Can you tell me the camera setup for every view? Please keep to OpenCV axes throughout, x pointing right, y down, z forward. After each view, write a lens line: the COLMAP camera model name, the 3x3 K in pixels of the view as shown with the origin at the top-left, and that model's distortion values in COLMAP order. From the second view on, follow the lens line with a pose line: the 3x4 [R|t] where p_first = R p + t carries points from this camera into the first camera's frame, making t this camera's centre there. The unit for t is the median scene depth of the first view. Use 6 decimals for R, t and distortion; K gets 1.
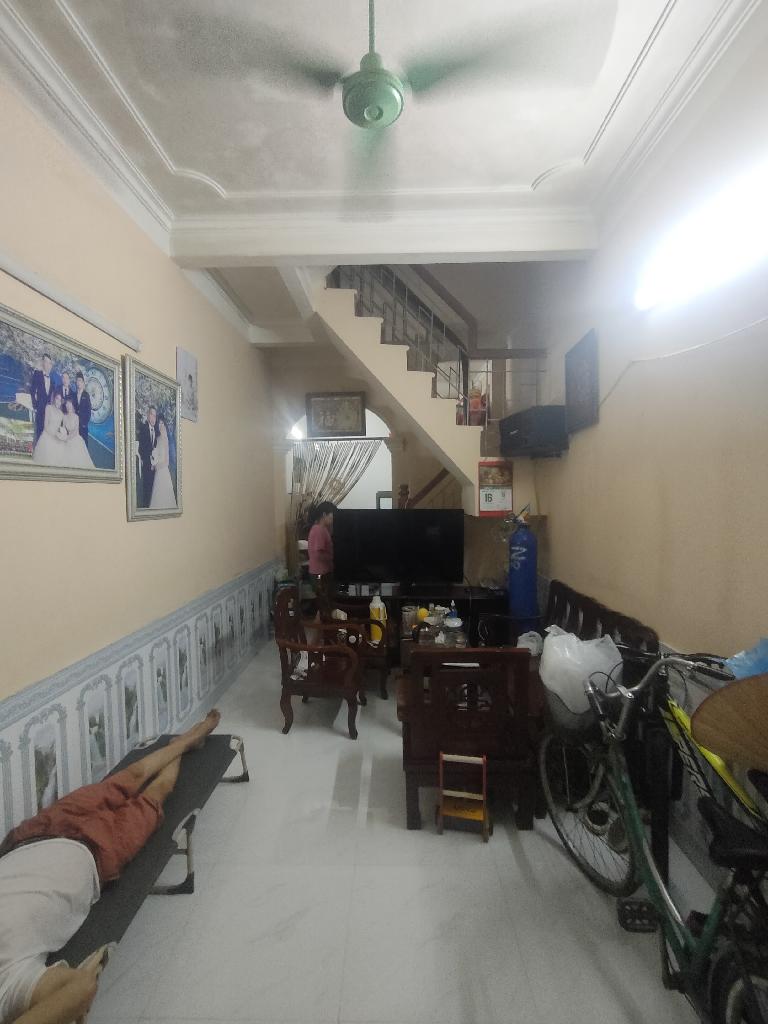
lens RADIAL K [[469.0, 0, 383.6], [0, 469.0, 516.3], [0, 0, 1]] dist [-0.000600, -0.000495]
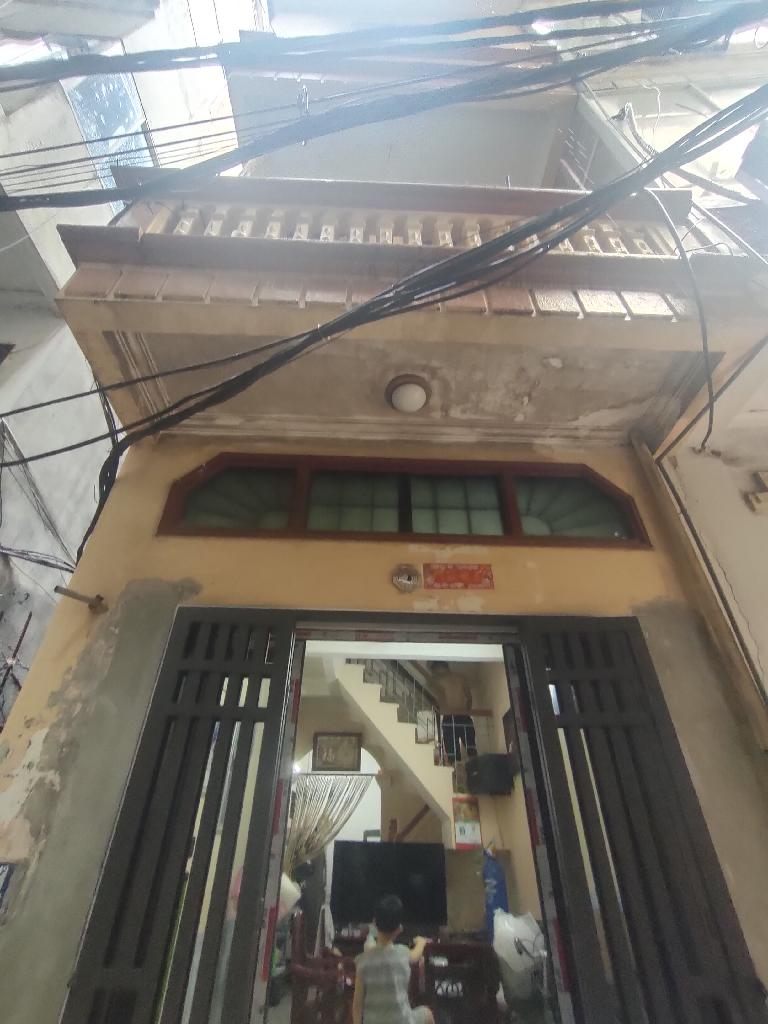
lens RADIAL K [[469.0, 0, 382.3], [0, 469.0, 517.2], [0, 0, 1]] dist [-0.000600, -0.000495]
pose [[0.998089, 0.051562, 0.034067, -0.069536], [-0.019577, 0.786658, -0.617079, 0.071217], [-0.058617, 0.615232, 0.786164, -0.447804]]
